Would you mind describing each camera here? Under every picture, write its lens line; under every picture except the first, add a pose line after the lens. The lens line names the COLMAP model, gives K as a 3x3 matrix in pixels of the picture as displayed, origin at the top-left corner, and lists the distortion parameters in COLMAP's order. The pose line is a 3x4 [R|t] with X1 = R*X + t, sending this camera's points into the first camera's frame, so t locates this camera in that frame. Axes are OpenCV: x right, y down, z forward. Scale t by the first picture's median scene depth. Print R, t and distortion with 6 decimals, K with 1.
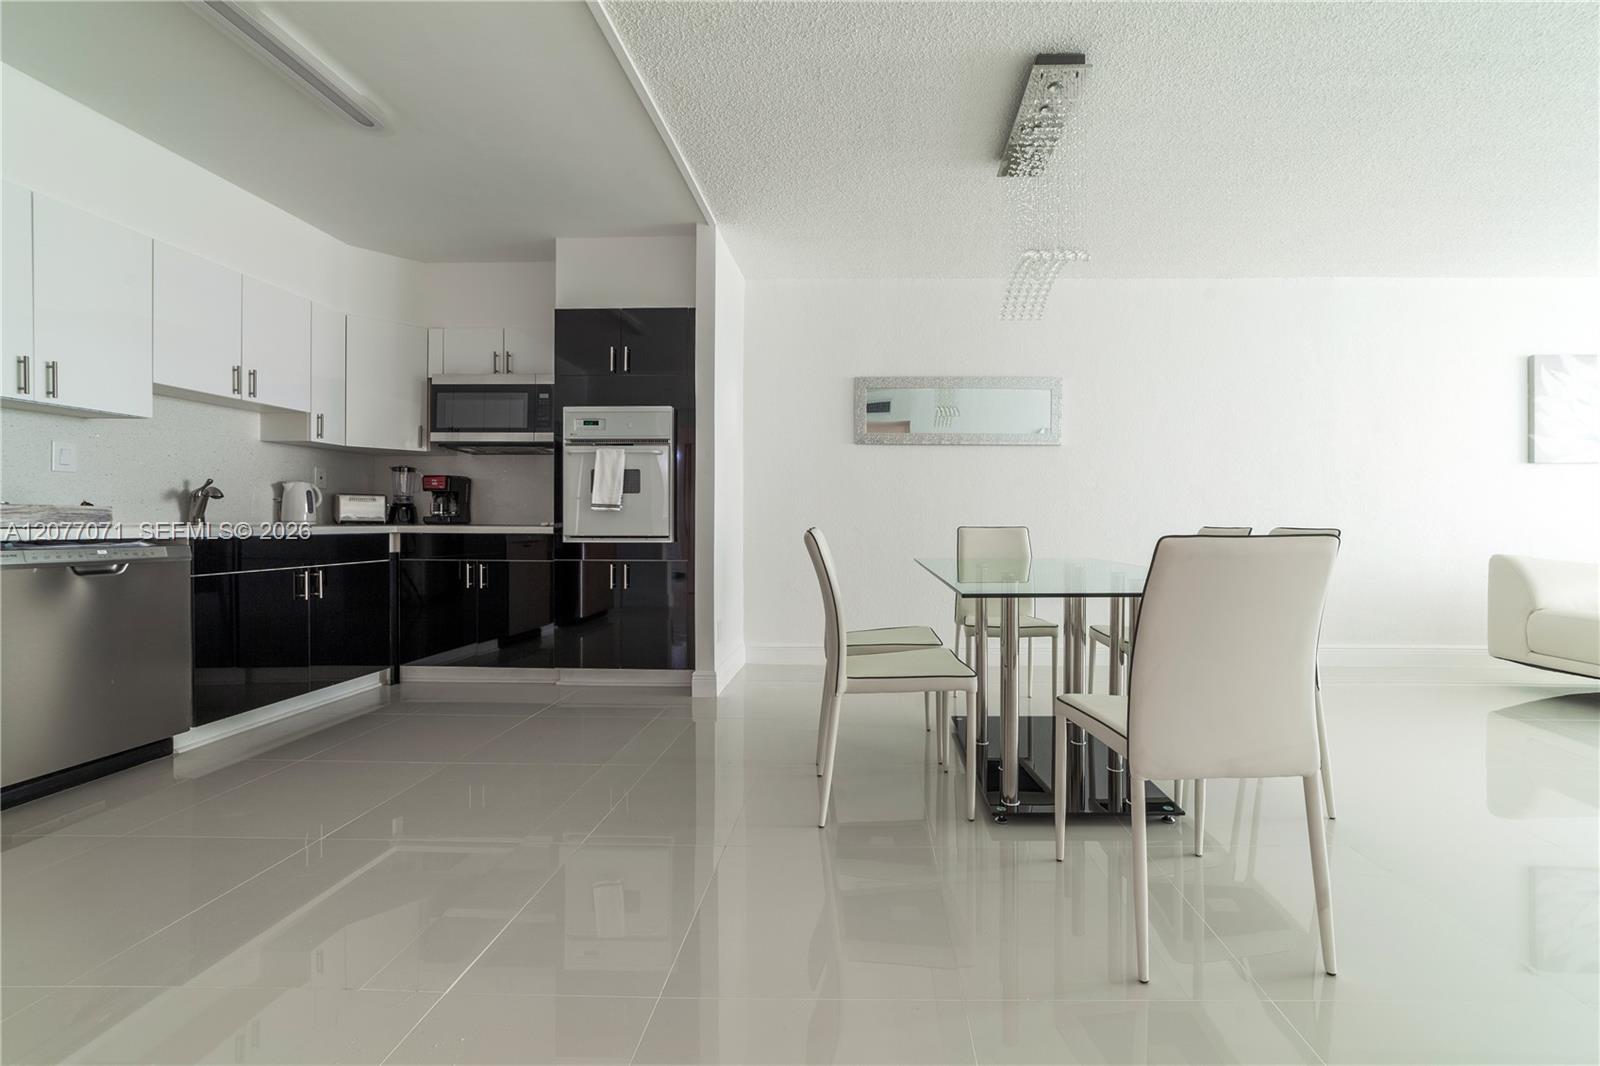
lens RADIAL K [[643.0, 0, 856.7], [0, 643.0, 530.0], [0, 0, 1]] dist [-0.003723, 0.000186]
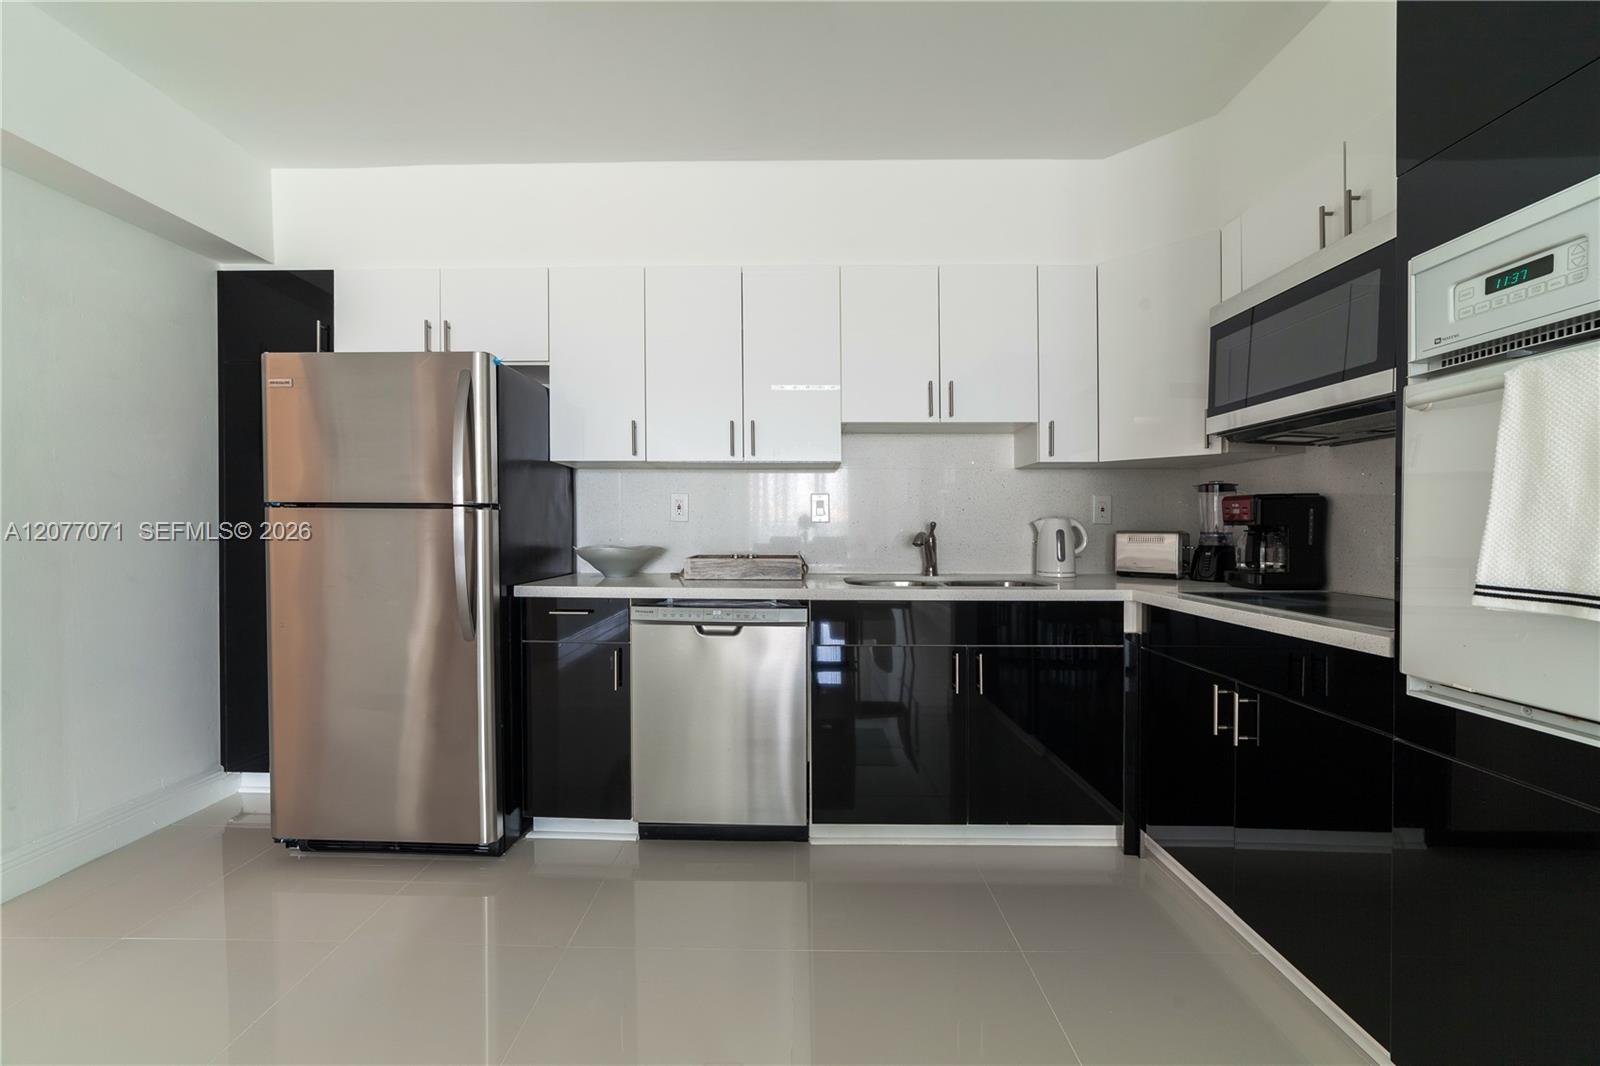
lens RADIAL K [[612.8, 0, 796.4], [0, 612.8, 529.2], [0, 0, 1]] dist [-0.010793, 0.000172]
pose [[0.010316, -0.002561, -0.999944, -0.167200], [-0.014832, 0.999886, -0.002714, -0.056063], [0.999837, 0.014859, 0.010277, 0.700771]]
